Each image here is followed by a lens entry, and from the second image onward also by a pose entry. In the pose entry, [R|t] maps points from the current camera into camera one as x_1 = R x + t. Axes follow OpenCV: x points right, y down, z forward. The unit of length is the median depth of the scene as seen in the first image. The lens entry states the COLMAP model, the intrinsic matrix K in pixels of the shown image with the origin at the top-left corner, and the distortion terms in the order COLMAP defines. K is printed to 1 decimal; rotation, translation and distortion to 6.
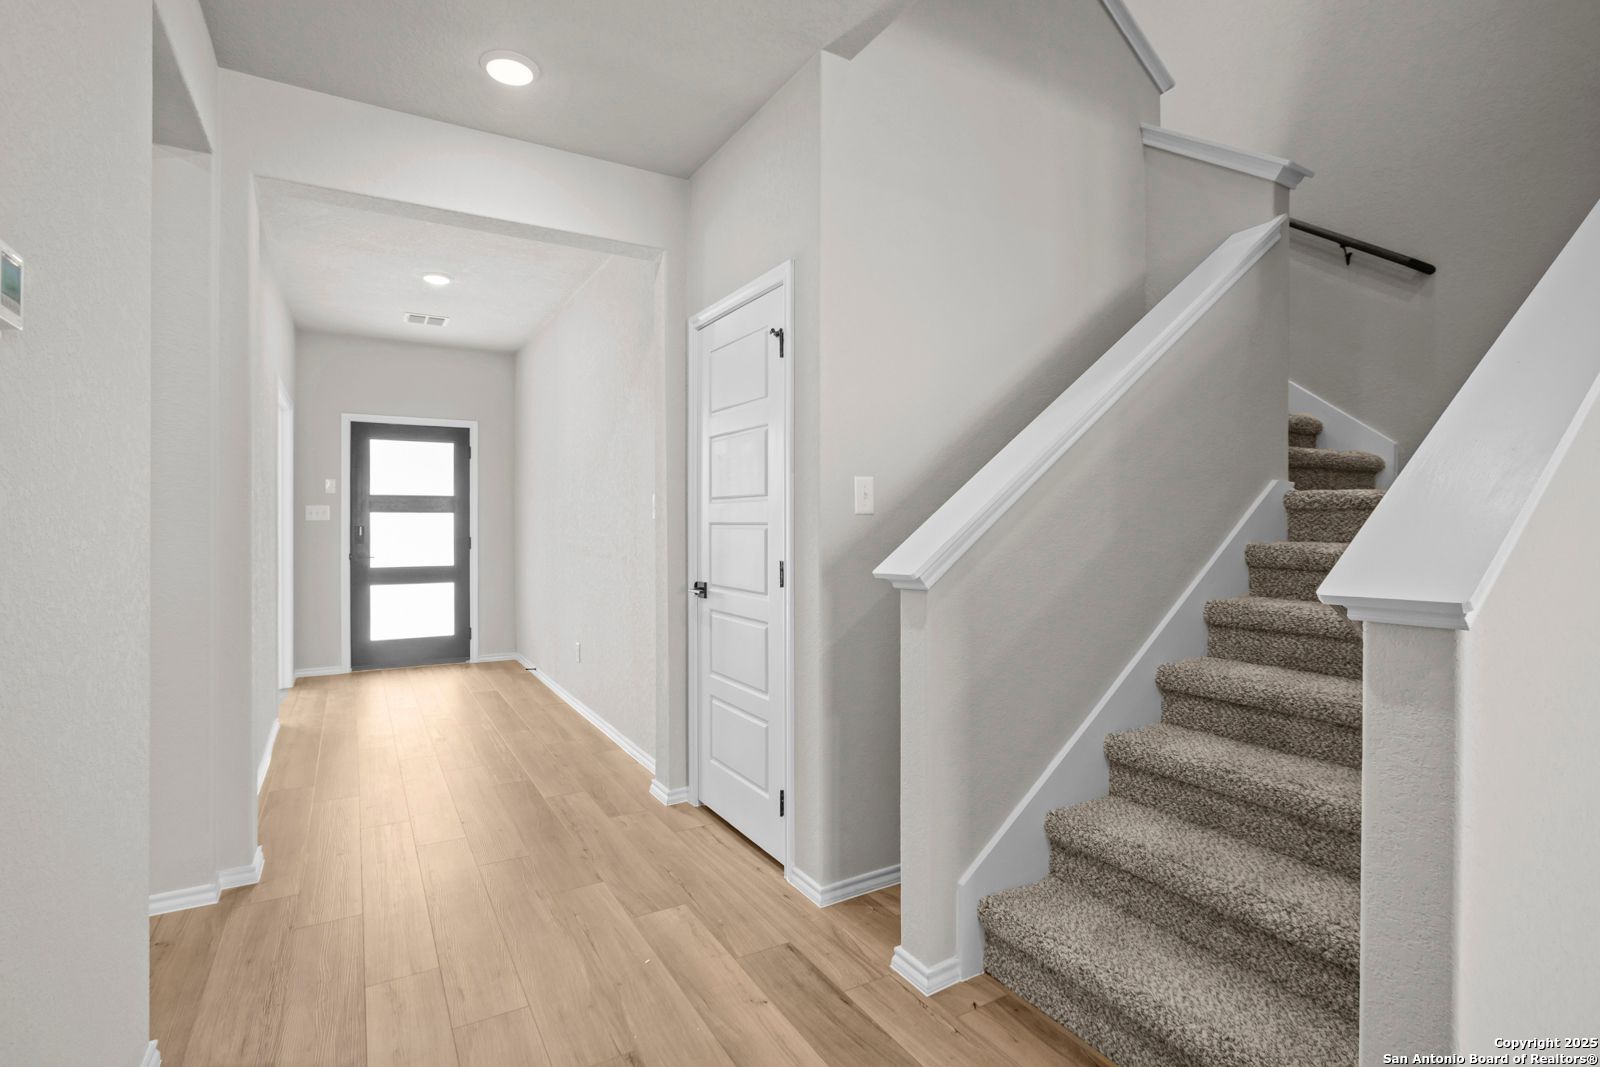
lens RADIAL K [[782.2, 0, 800.5], [0, 782.2, 518.1], [0, 0, 1]] dist [-0.040623, 0.013187]
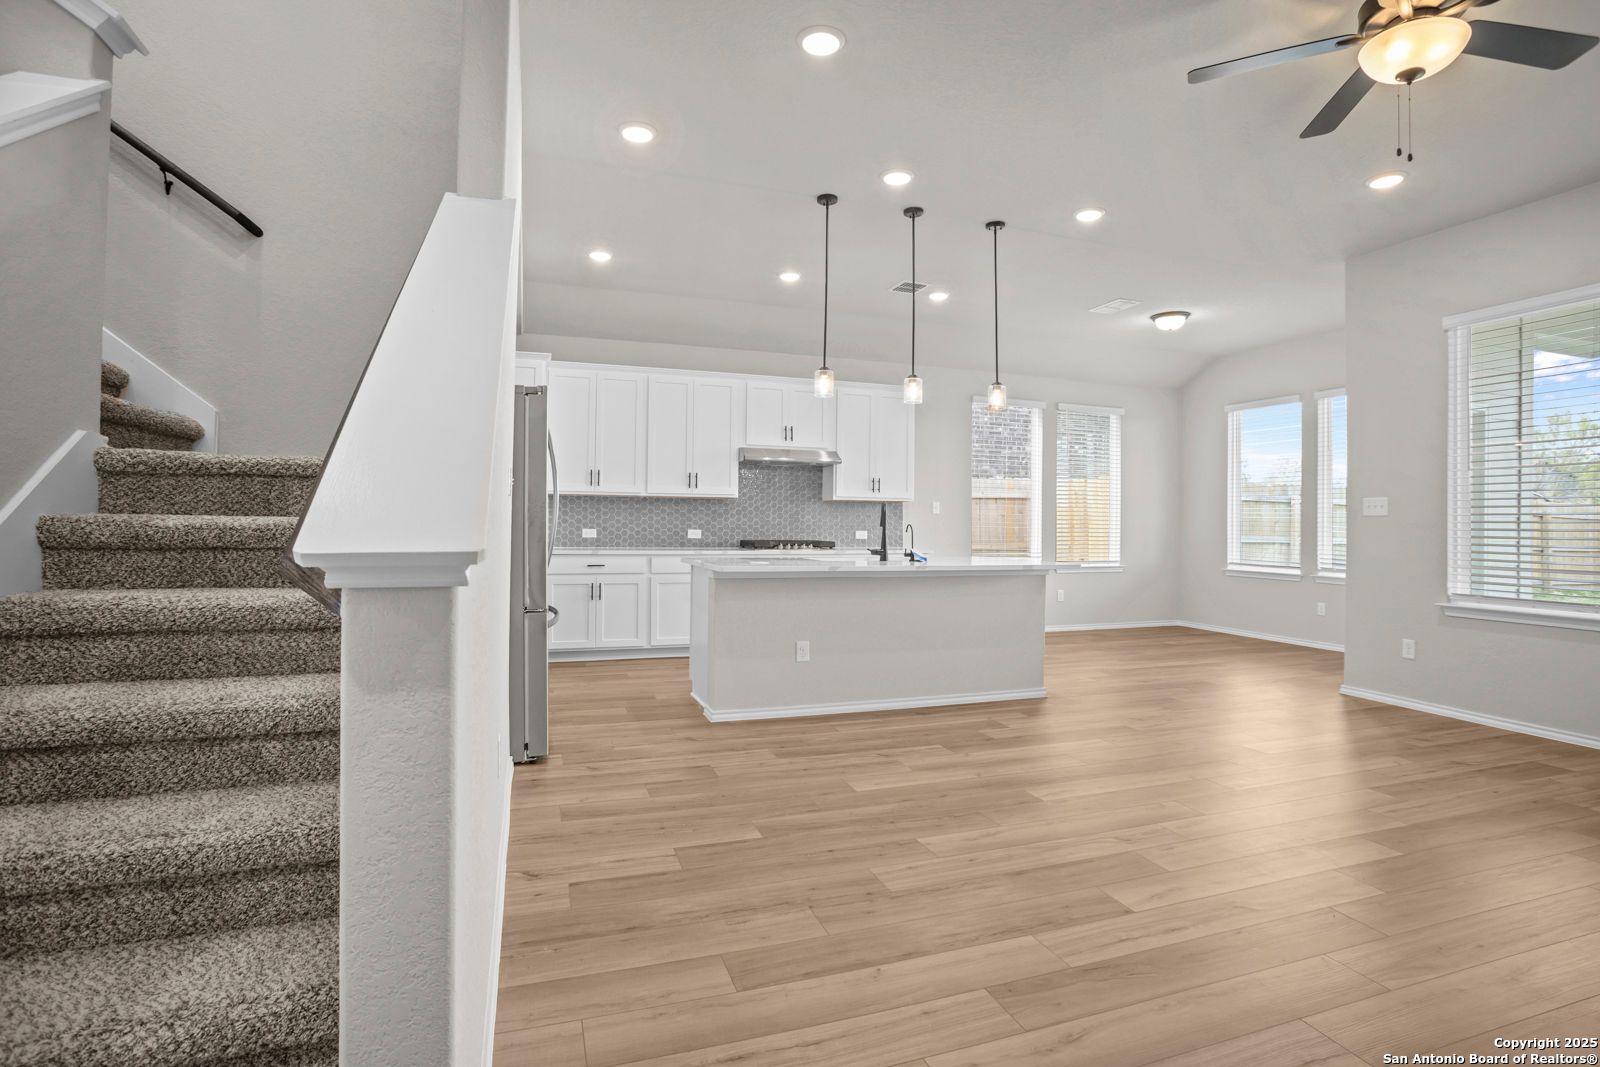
lens RADIAL K [[782.2, 0, 800.5], [0, 782.2, 518.1], [0, 0, 1]] dist [-0.040623, 0.013187]
pose [[0.204394, 0.006083, 0.978870, 0.055427], [-0.015900, 0.999869, -0.002894, 0.033499], [-0.978759, -0.014973, 0.204464, 0.229954]]
